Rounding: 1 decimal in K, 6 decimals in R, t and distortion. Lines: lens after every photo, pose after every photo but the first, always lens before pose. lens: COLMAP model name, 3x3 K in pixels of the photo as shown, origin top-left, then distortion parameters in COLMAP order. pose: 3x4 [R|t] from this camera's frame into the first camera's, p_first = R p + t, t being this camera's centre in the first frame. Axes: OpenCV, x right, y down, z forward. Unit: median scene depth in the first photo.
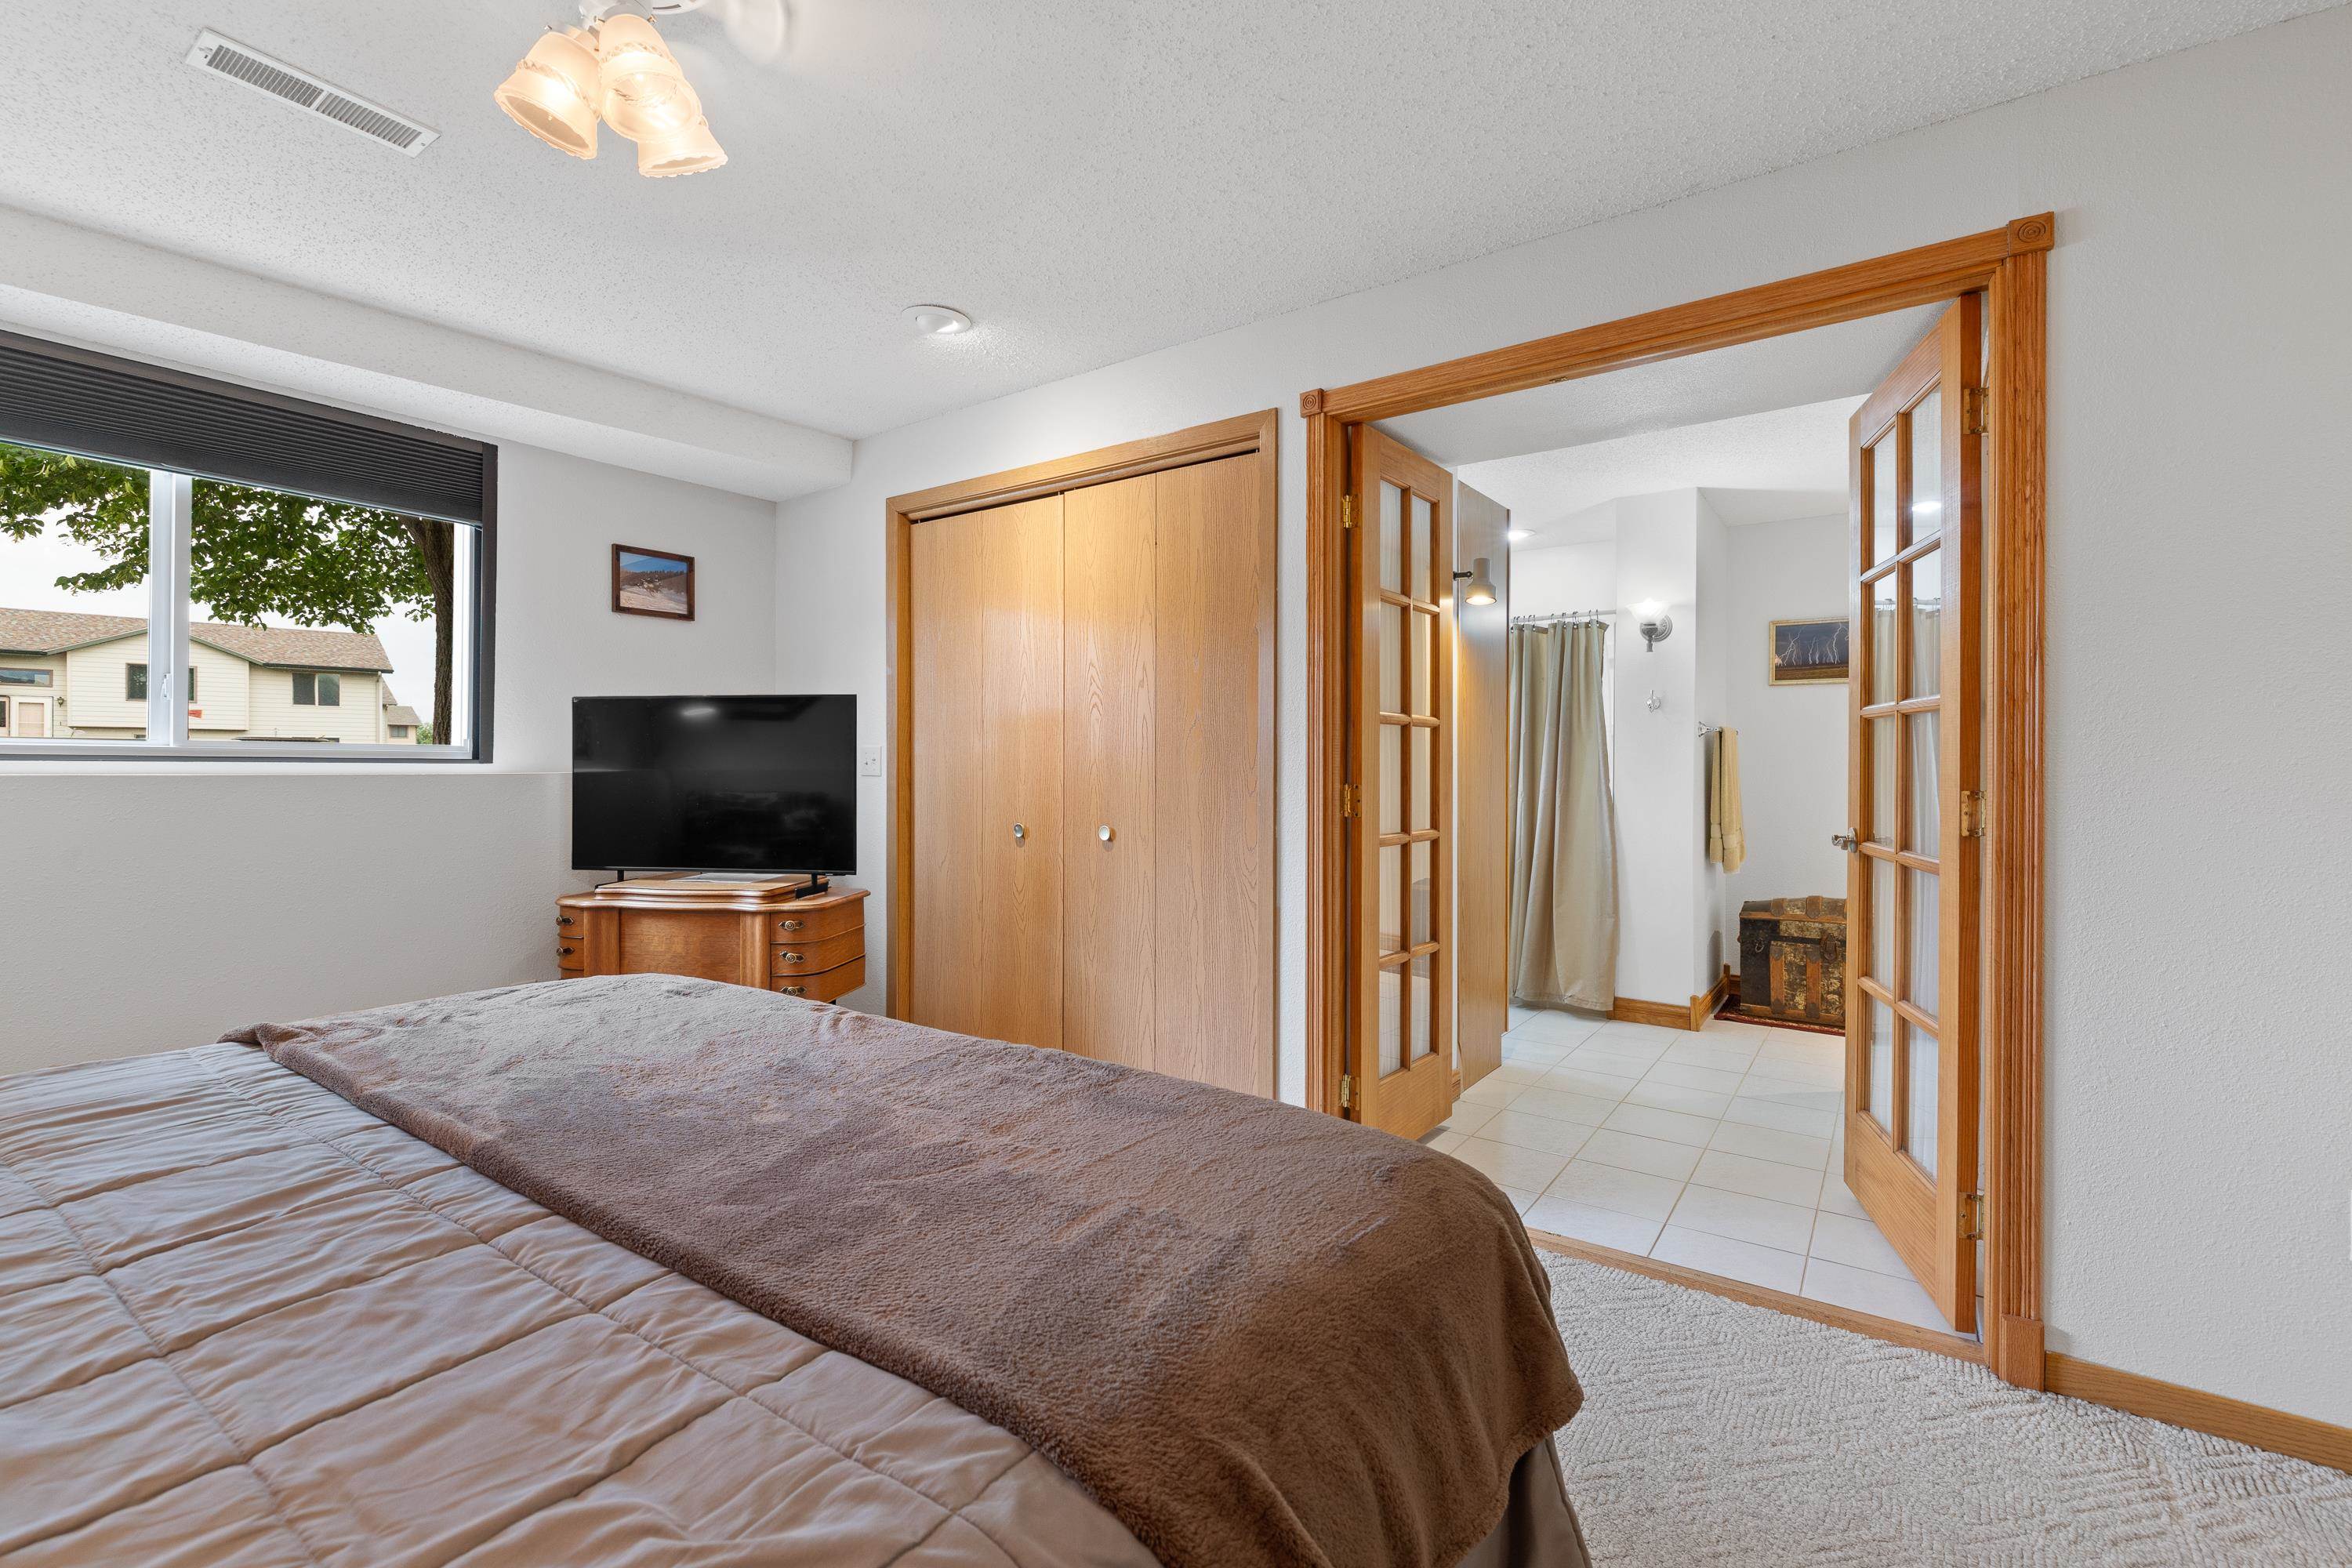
lens RADIAL K [[1010.8, 0, 1184.0], [0, 1010.8, 775.7], [0, 0, 1]] dist [-0.008187, 0.001254]
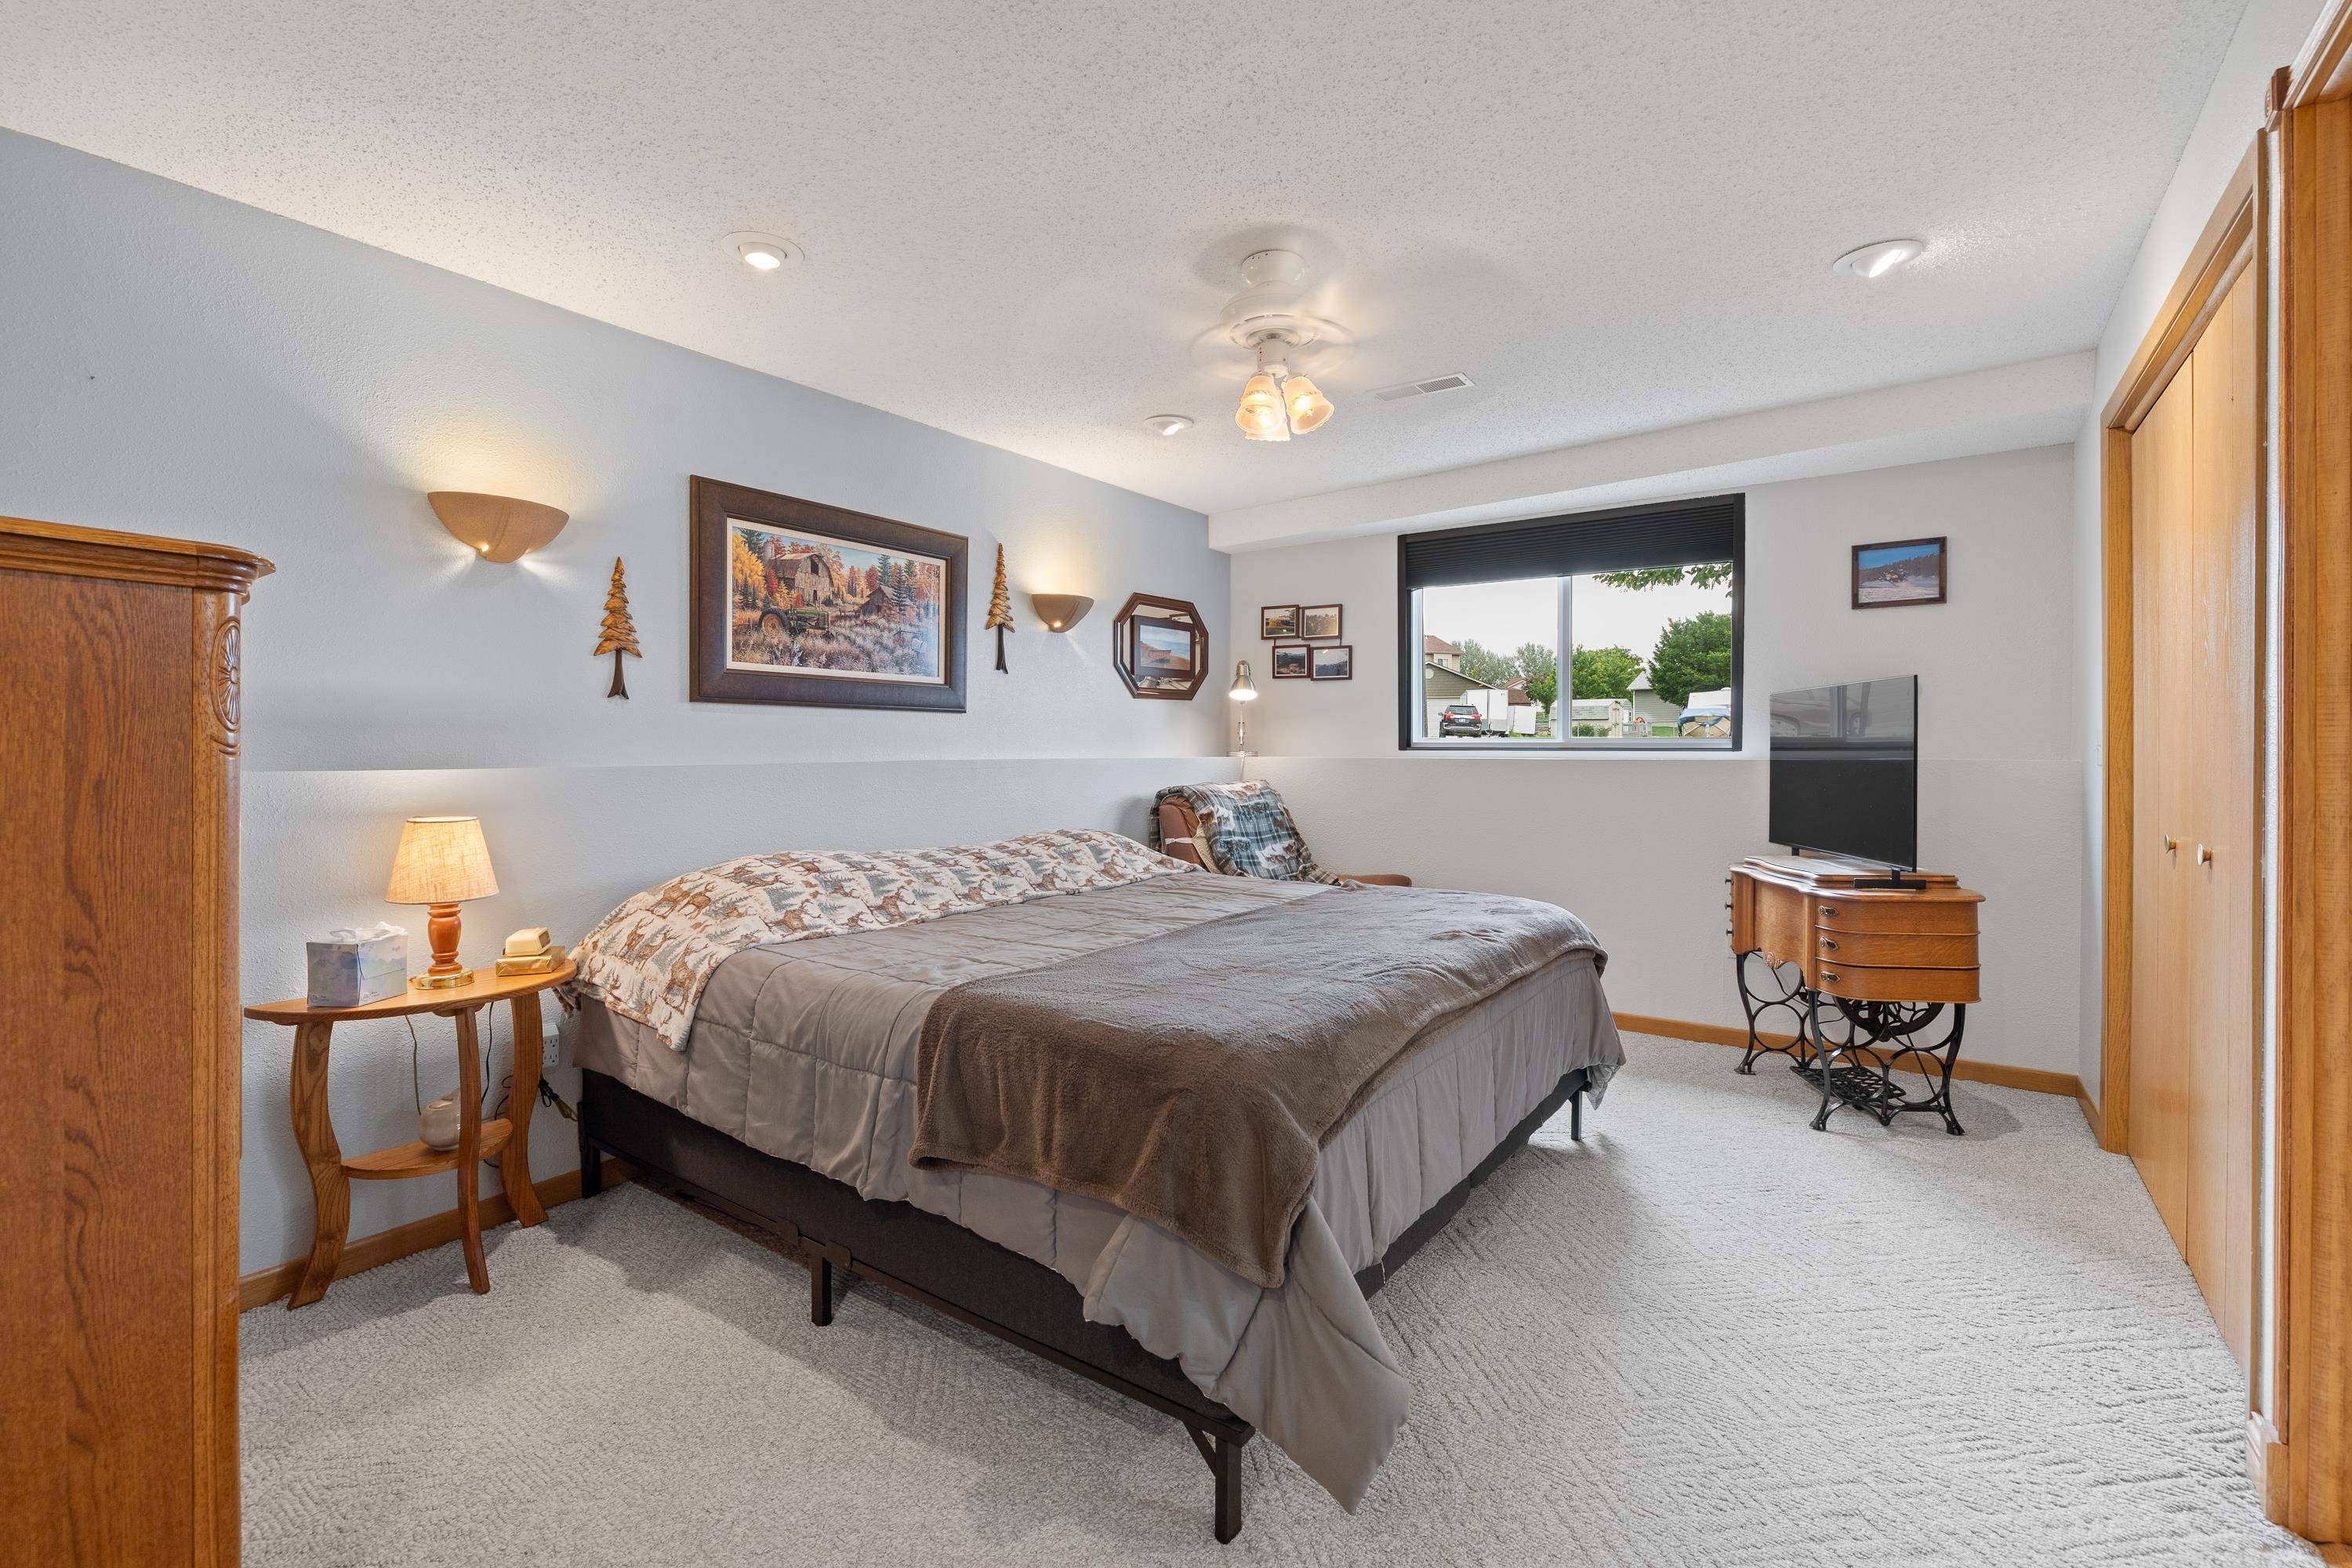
lens RADIAL K [[1010.8, 0, 1182.7], [0, 1010.8, 764.4], [0, 0, 1]] dist [-0.008187, 0.001254]
pose [[-0.014049, 0.003688, -0.999895, 0.508115], [-0.012109, 0.999919, 0.003858, 0.005759], [0.999828, 0.012162, -0.014003, 0.305682]]
